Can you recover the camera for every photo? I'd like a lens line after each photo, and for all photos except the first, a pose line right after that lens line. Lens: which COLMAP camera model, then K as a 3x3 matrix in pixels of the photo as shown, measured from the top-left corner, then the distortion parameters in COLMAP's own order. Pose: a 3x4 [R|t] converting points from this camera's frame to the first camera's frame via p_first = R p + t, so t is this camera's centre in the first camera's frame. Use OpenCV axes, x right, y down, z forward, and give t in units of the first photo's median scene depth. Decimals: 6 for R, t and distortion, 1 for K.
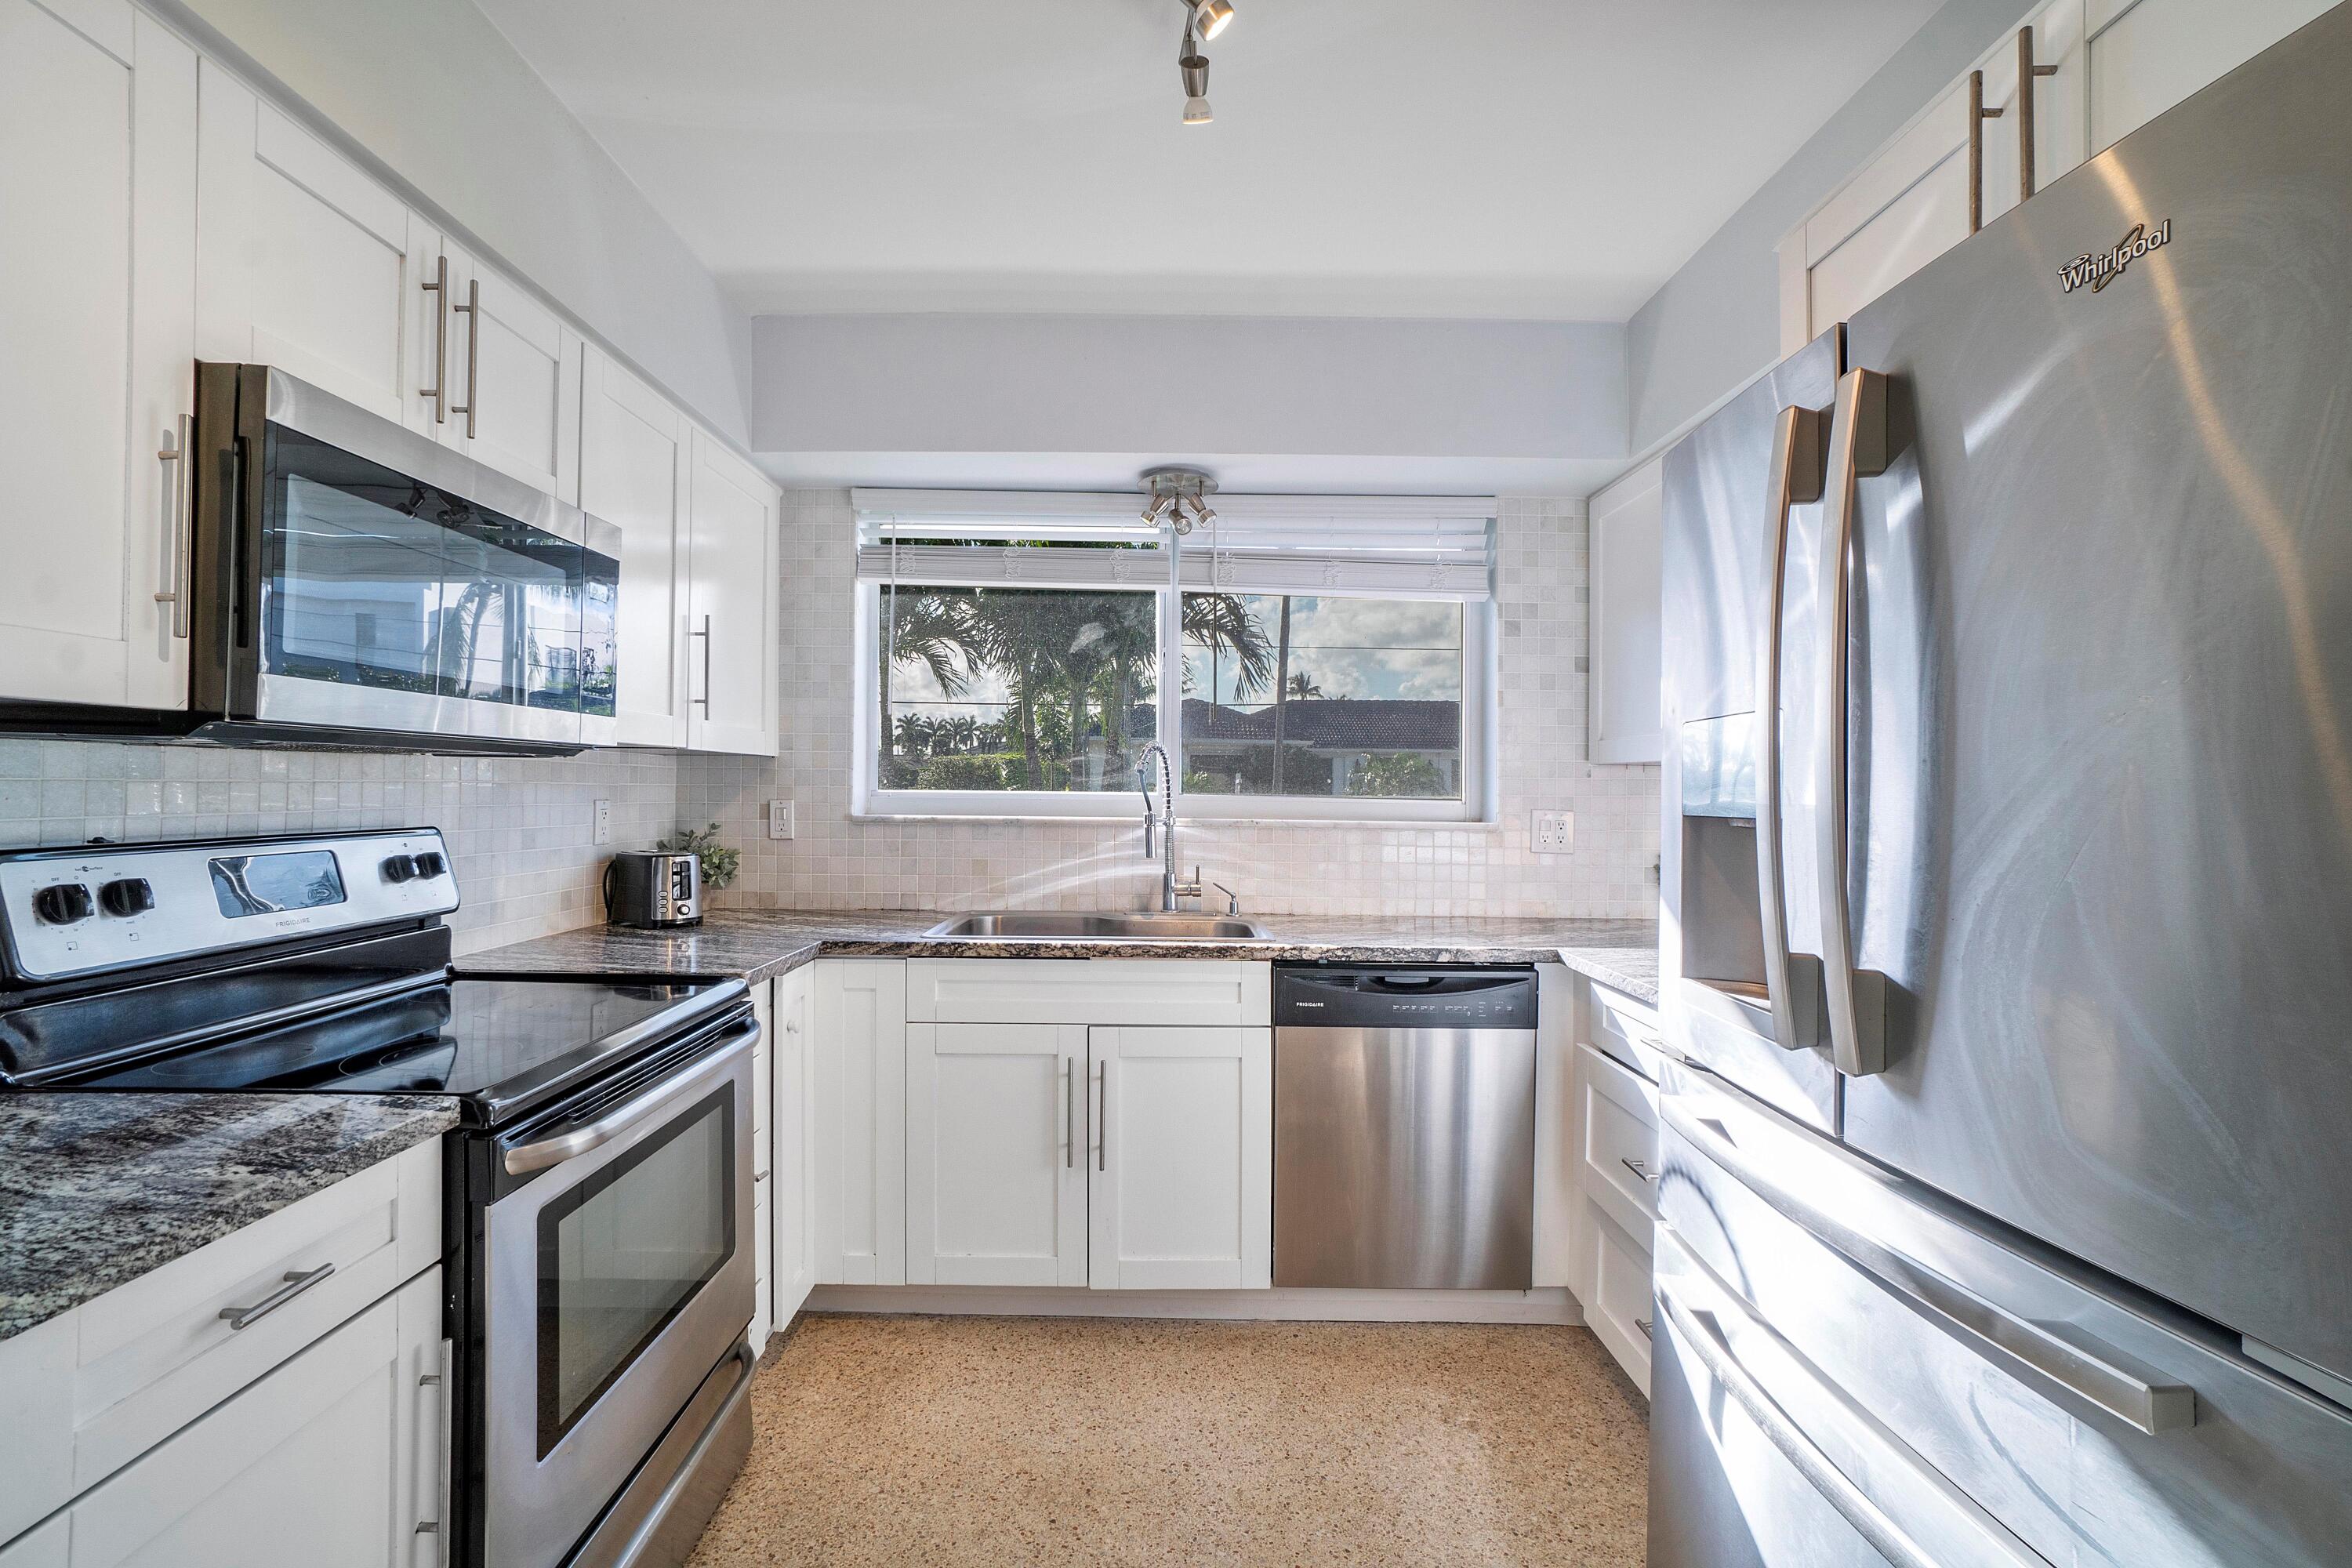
lens RADIAL K [[1060.7, 0, 1168.3], [0, 1060.7, 784.3], [0, 0, 1]] dist [-0.044276, 0.009874]
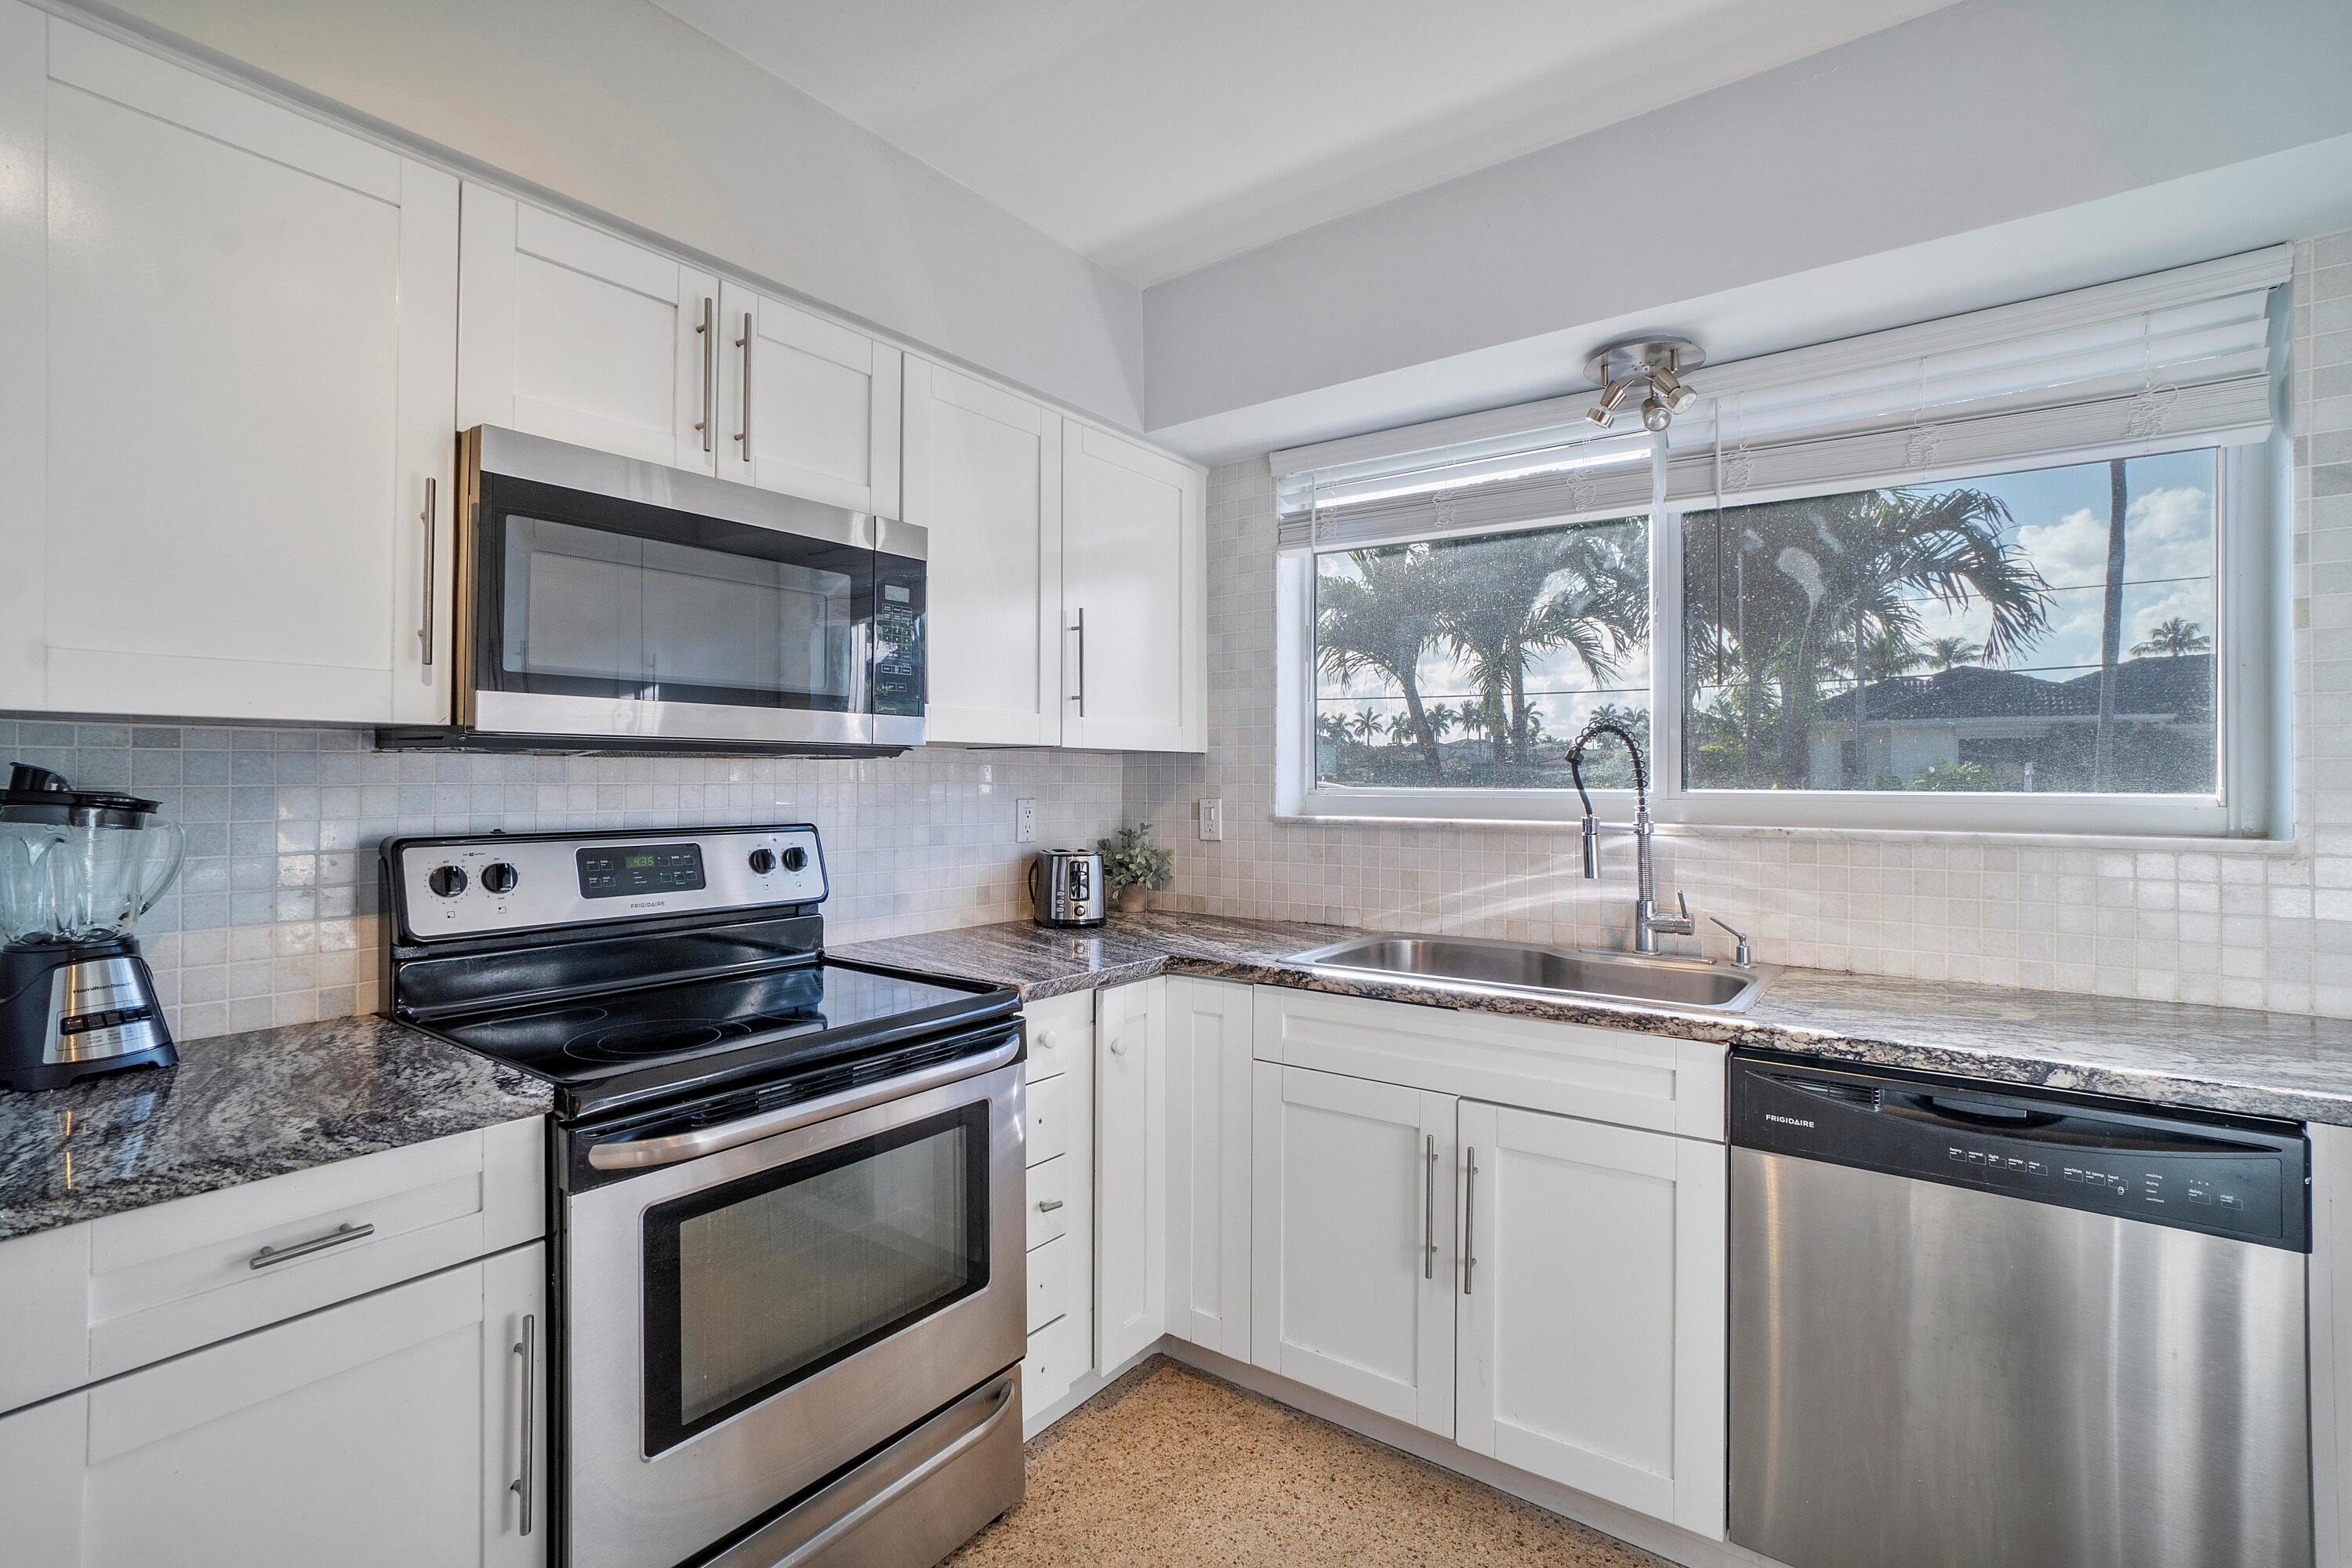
lens RADIAL K [[1073.6, 0, 1137.9], [0, 1073.6, 785.3], [0, 0, 1]] dist [-0.038244, 0.012545]
pose [[0.788344, -0.007630, -0.615187, 0.214711], [0.009425, 0.999956, -0.000324, 0.002953], [0.615162, -0.005543, 0.788381, 0.258022]]
